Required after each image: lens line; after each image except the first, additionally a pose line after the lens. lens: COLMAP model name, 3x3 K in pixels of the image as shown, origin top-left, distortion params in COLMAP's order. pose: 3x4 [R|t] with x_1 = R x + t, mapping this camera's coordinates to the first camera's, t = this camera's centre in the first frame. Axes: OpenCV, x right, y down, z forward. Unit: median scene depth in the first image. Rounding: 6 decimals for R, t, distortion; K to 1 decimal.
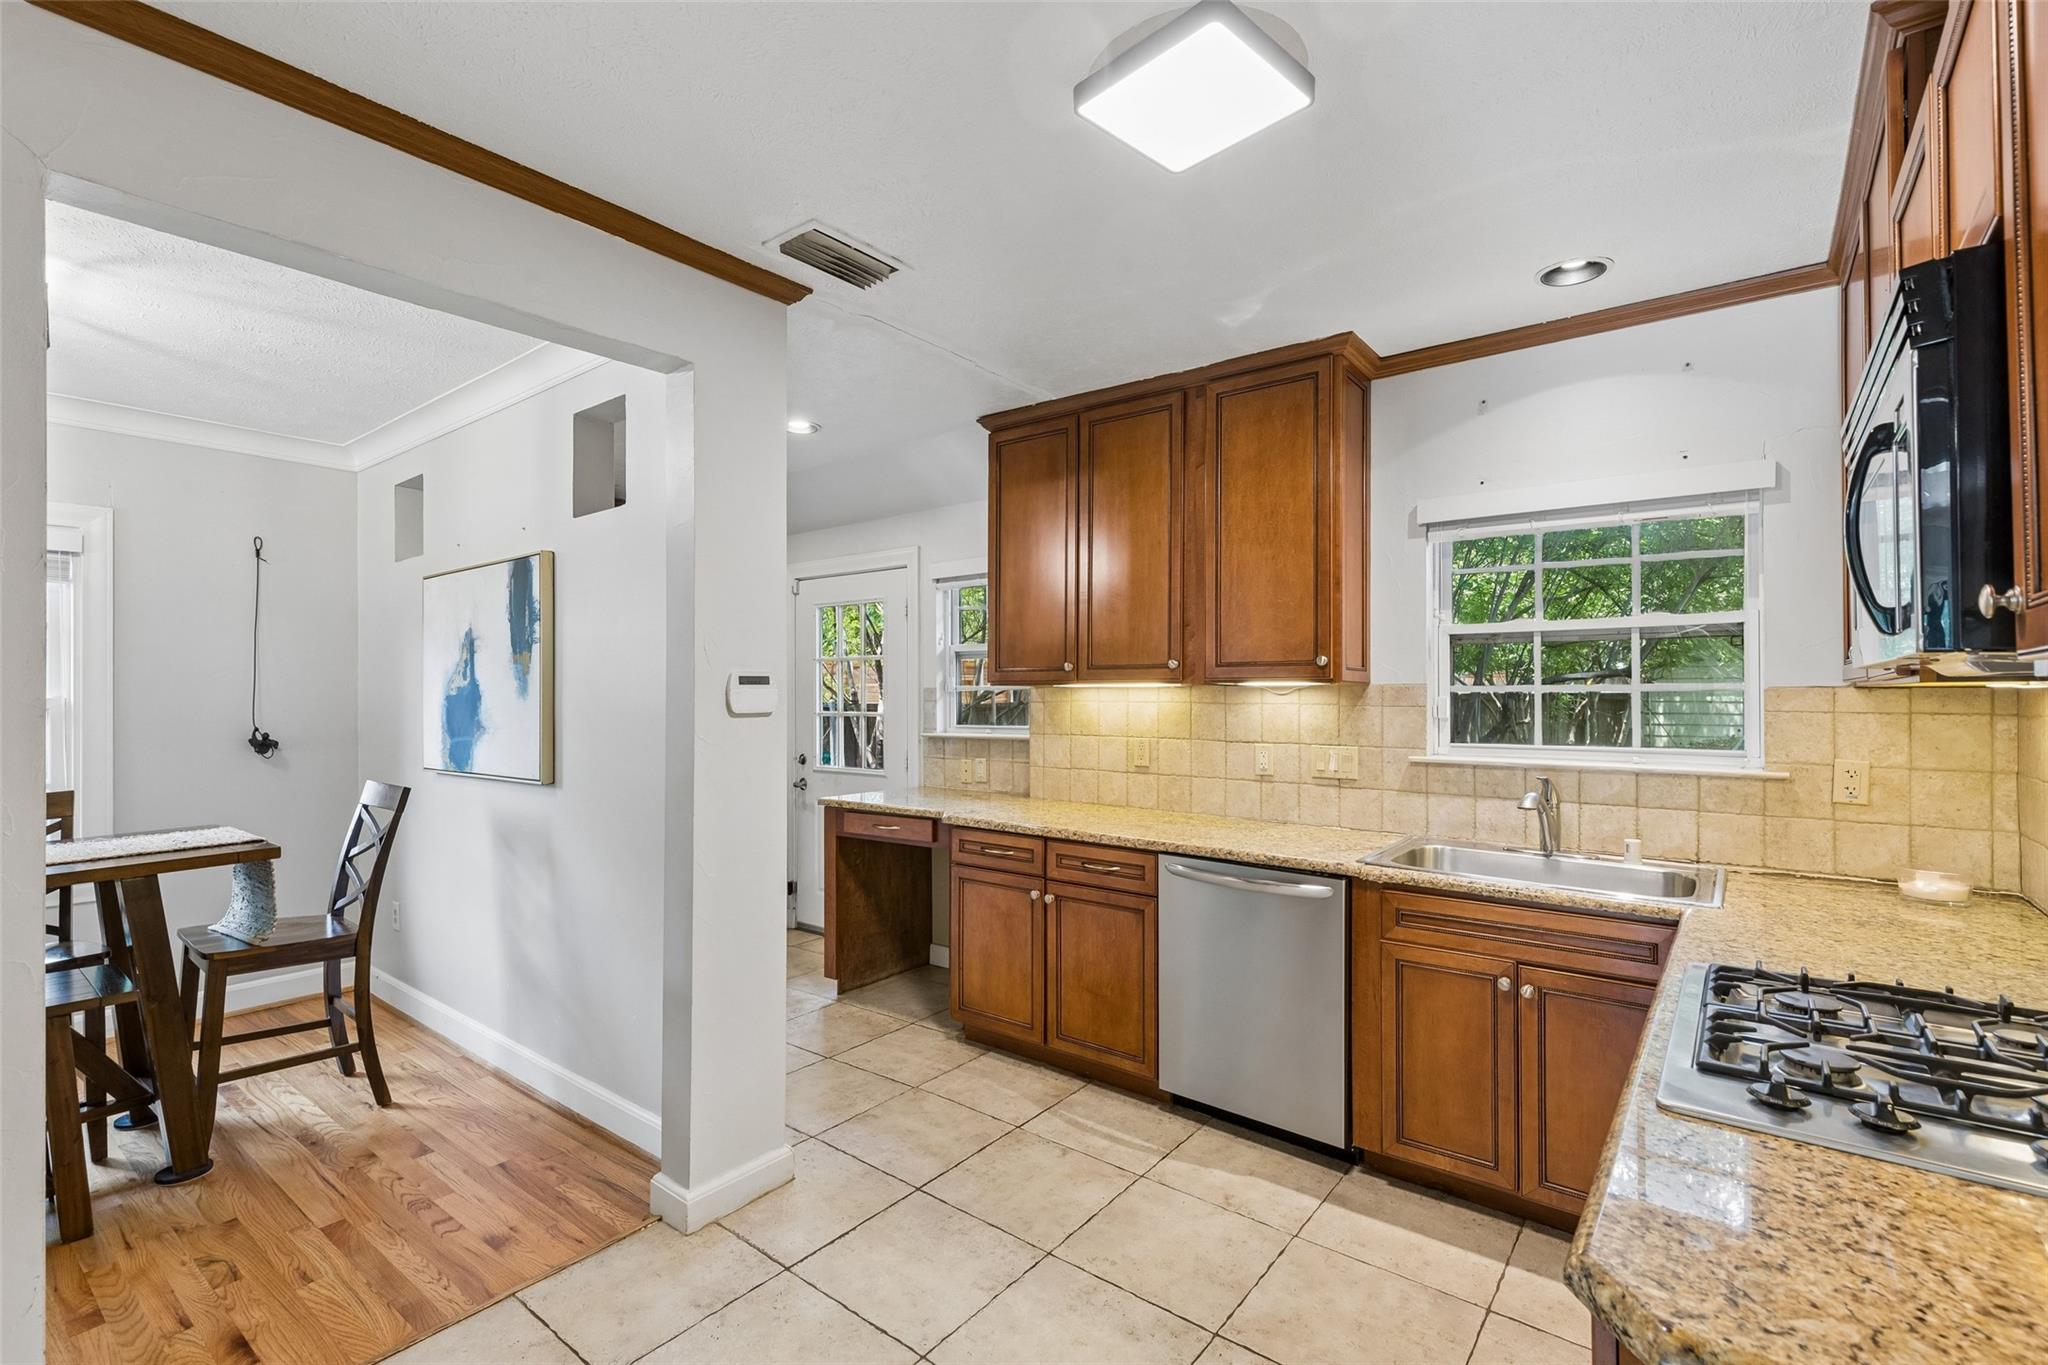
lens RADIAL K [[926.5, 0, 1029.8], [0, 926.5, 685.6], [0, 0, 1]] dist [0.009007, 0.000048]
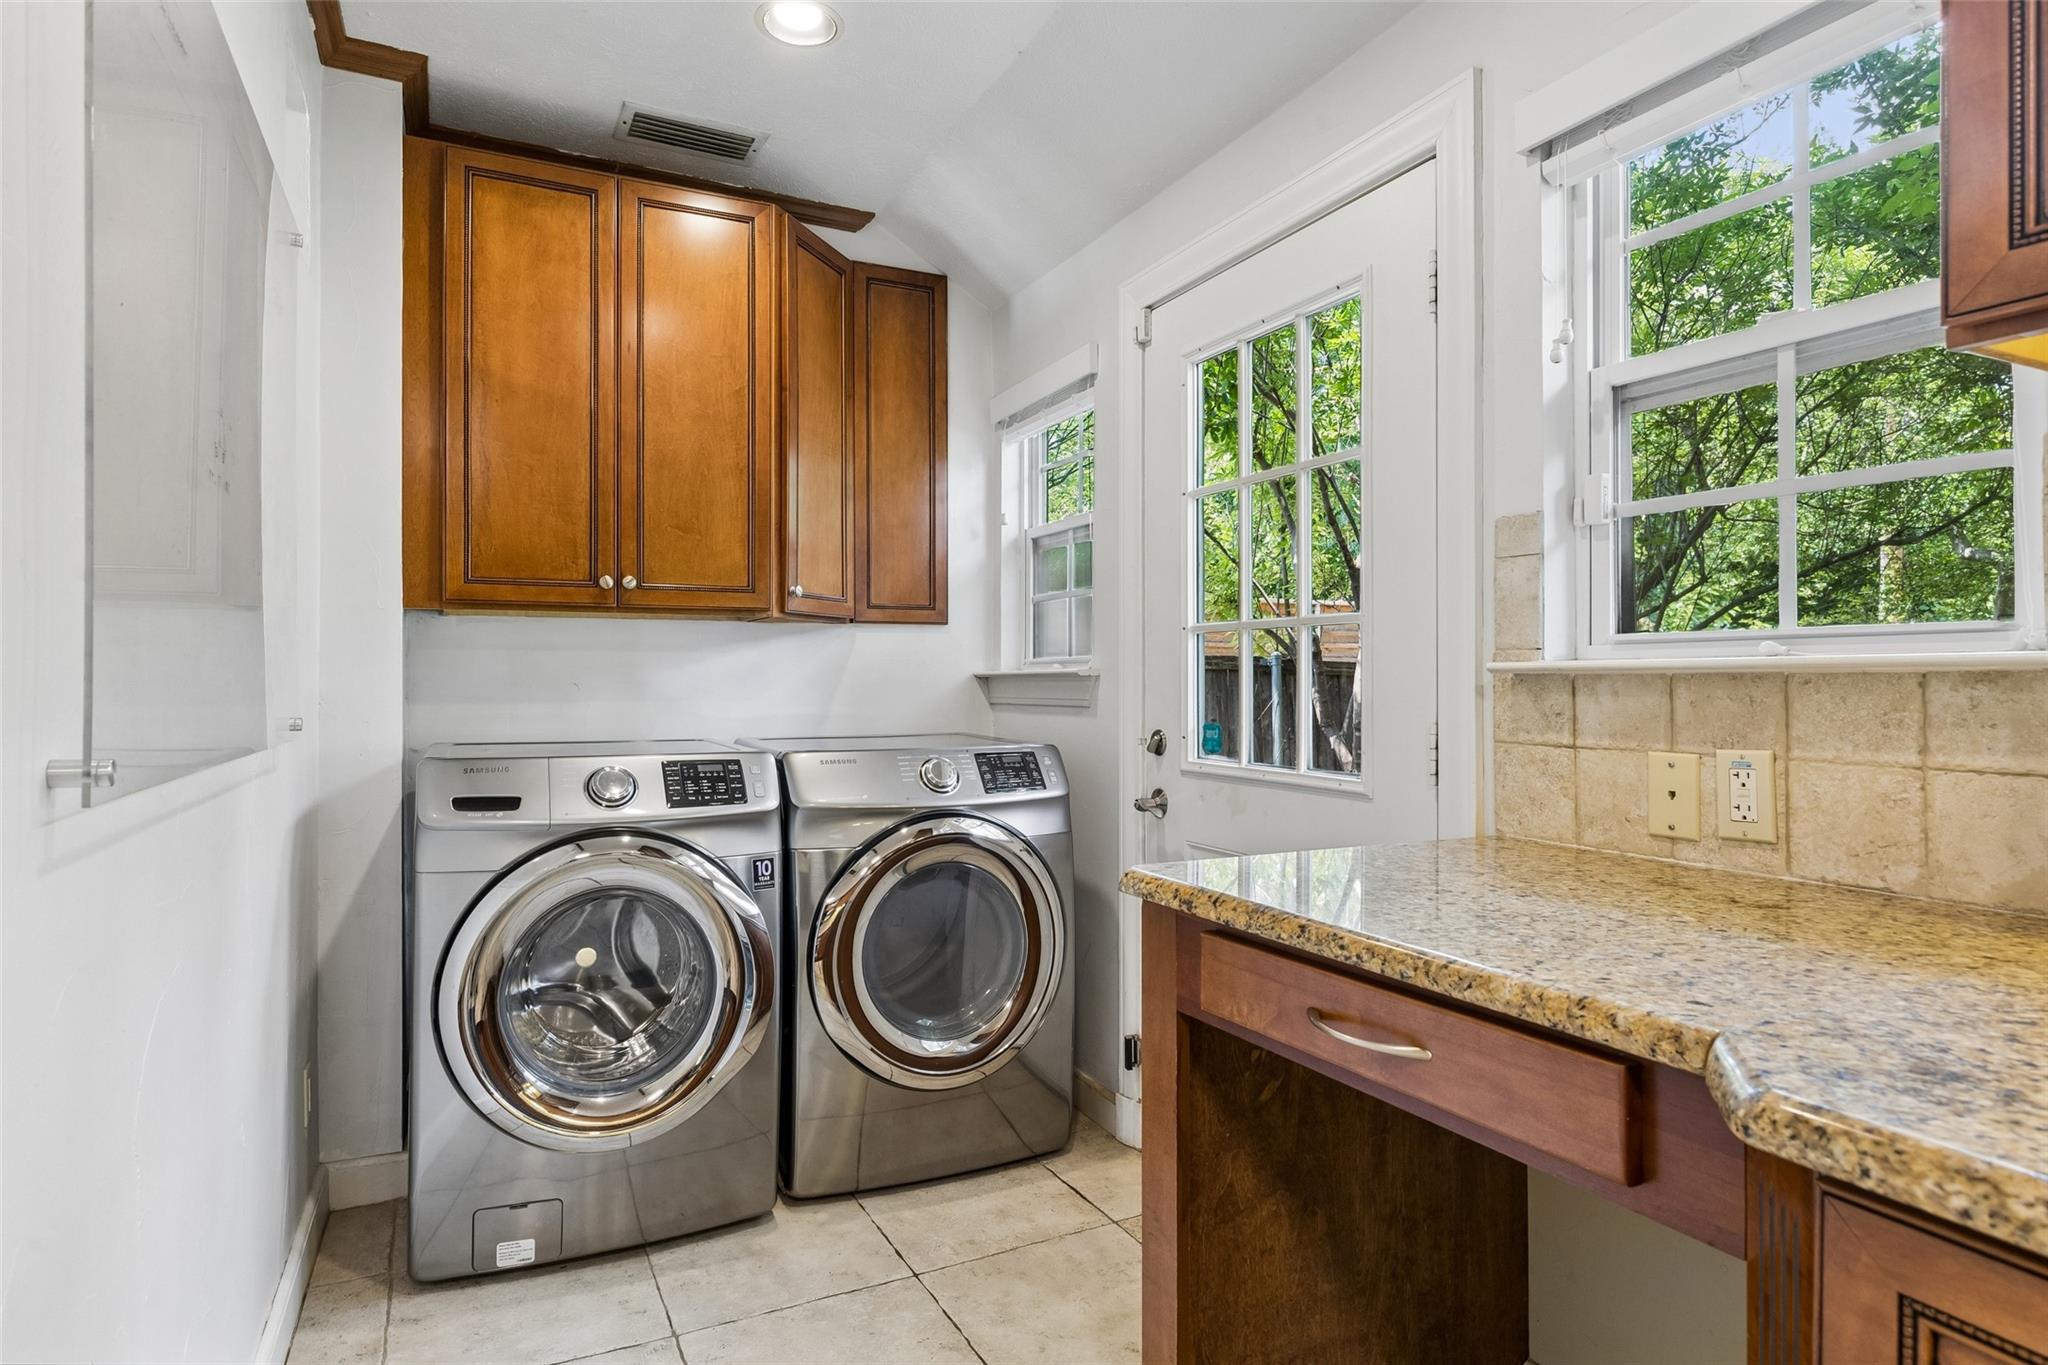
lens RADIAL K [[1136.6, 0, 1025.9], [0, 1136.6, 674.1], [0, 0, 1]] dist [0.000909, 0.000037]
pose [[0.899814, 0.000030, -0.436274, -0.091736], [0.002208, 0.999987, 0.004621, 0.053882], [0.436268, -0.005121, 0.899802, 0.602939]]
